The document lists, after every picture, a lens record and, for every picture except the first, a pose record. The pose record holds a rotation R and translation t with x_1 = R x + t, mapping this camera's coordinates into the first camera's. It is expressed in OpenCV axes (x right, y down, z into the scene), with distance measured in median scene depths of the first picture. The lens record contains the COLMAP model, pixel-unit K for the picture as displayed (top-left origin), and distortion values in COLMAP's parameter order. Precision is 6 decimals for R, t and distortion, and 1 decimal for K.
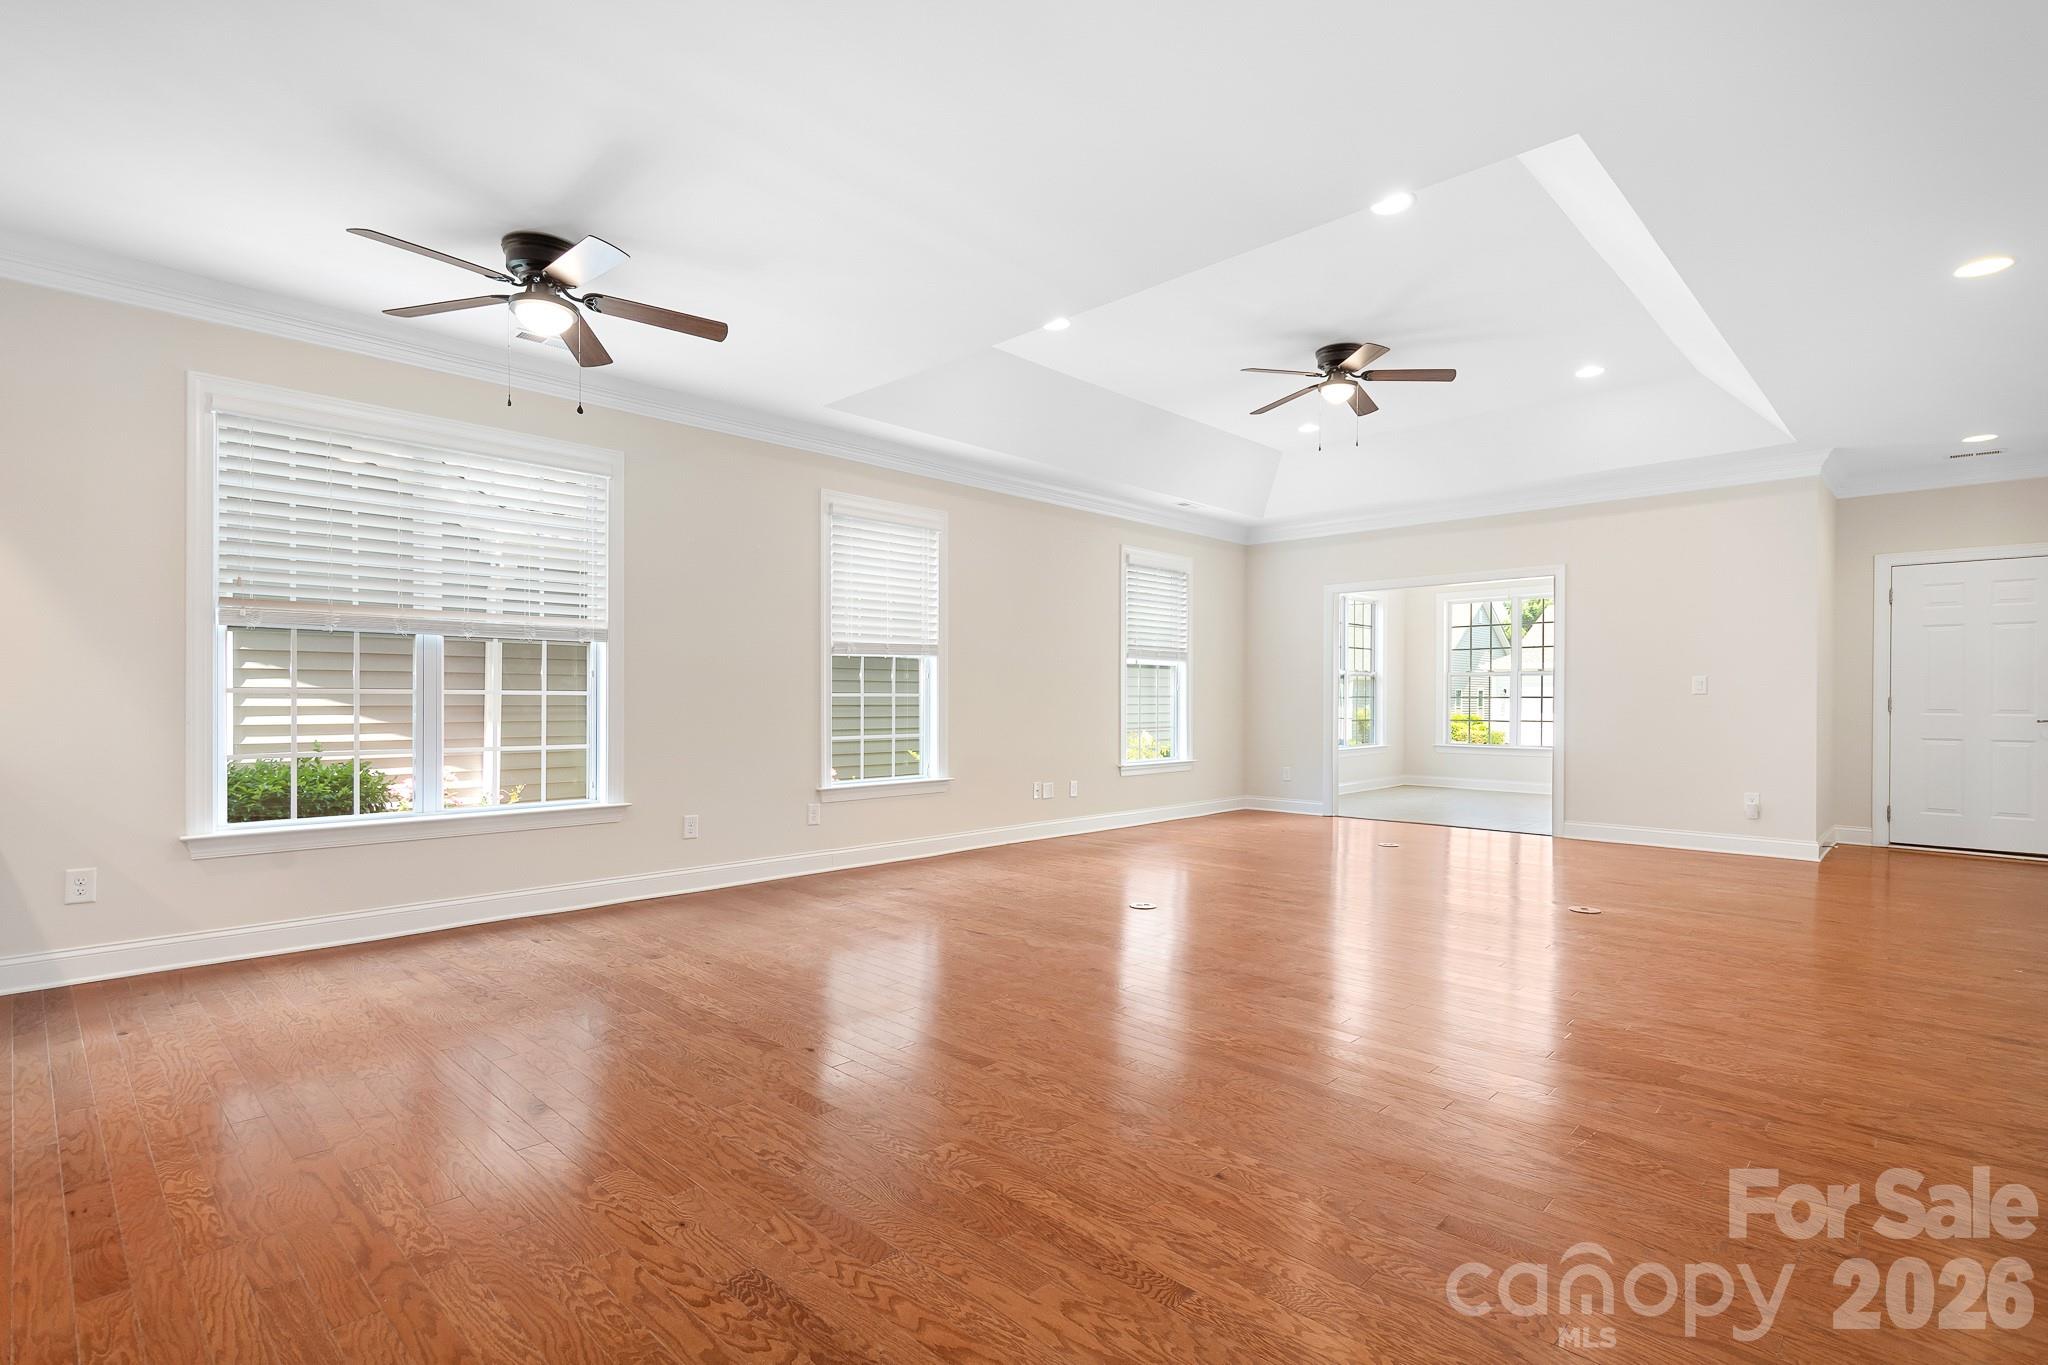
lens RADIAL K [[980.5, 0, 1026.3], [0, 980.5, 677.8], [0, 0, 1]] dist [0.021239, -0.014637]
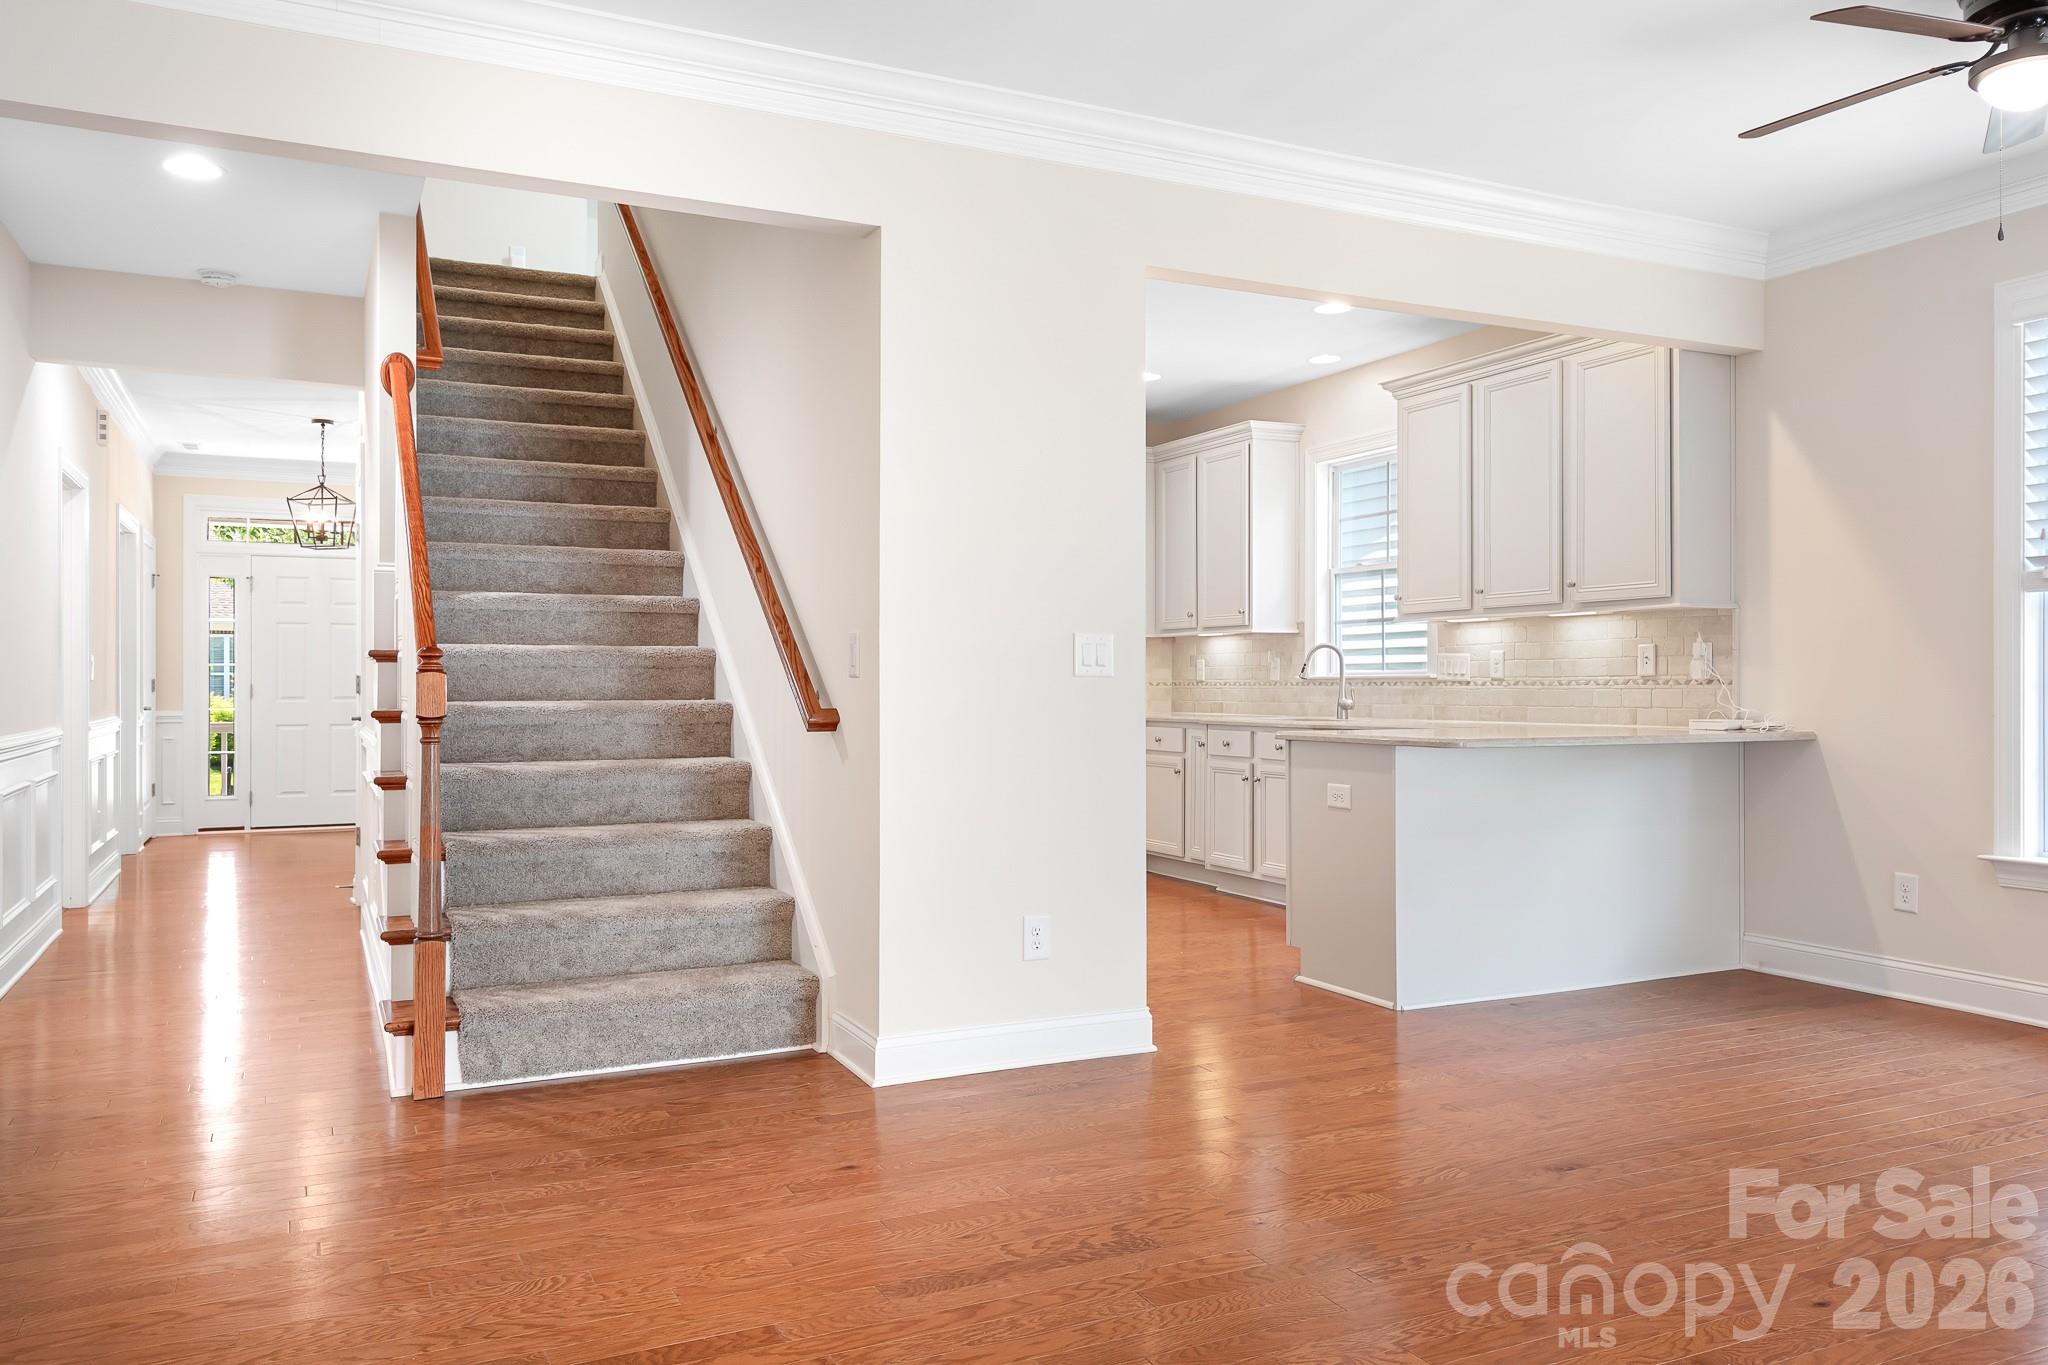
lens RADIAL K [[1488.7, 0, 1010.8], [0, 1488.7, 640.2], [0, 0, 1]] dist [0.007616, 0.000463]
pose [[-0.354712, -0.030812, -0.934468, 0.551829], [0.019887, 0.998982, -0.040488, 0.015525], [0.934764, -0.032946, -0.353738, 0.635514]]
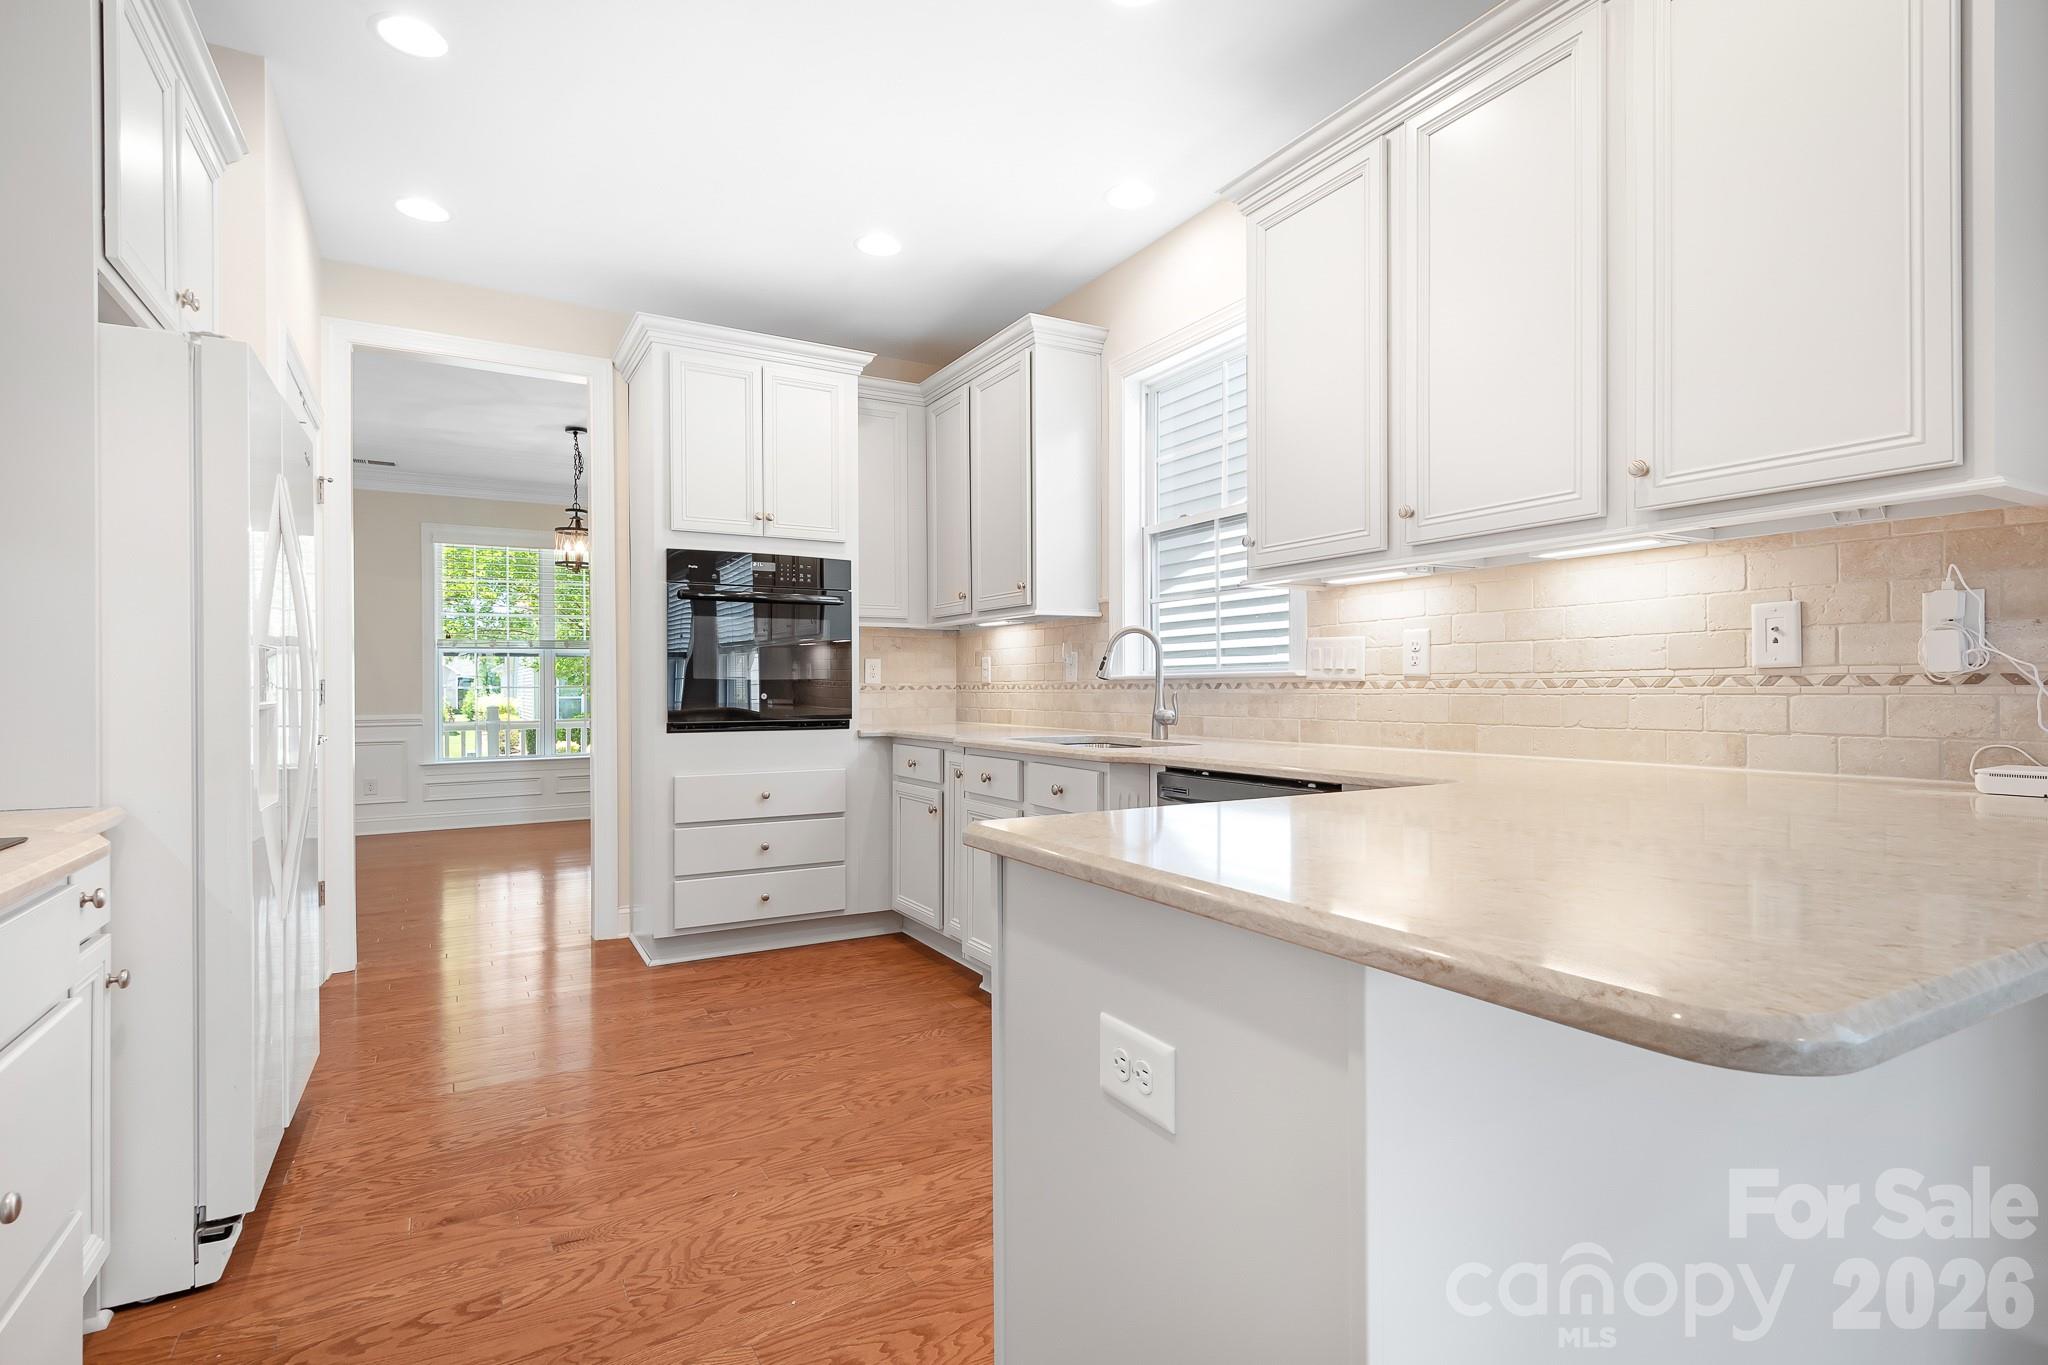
lens RADIAL K [[1000.2, 0, 1024.0], [0, 1000.2, 682.5], [0, 0, 1]] dist [0.010790, -0.000534]
pose [[-0.279495, -0.005496, -0.960131, -0.447817], [0.025796, 0.999580, -0.013231, 0.008159], [0.959801, -0.028465, -0.279236, 0.495155]]
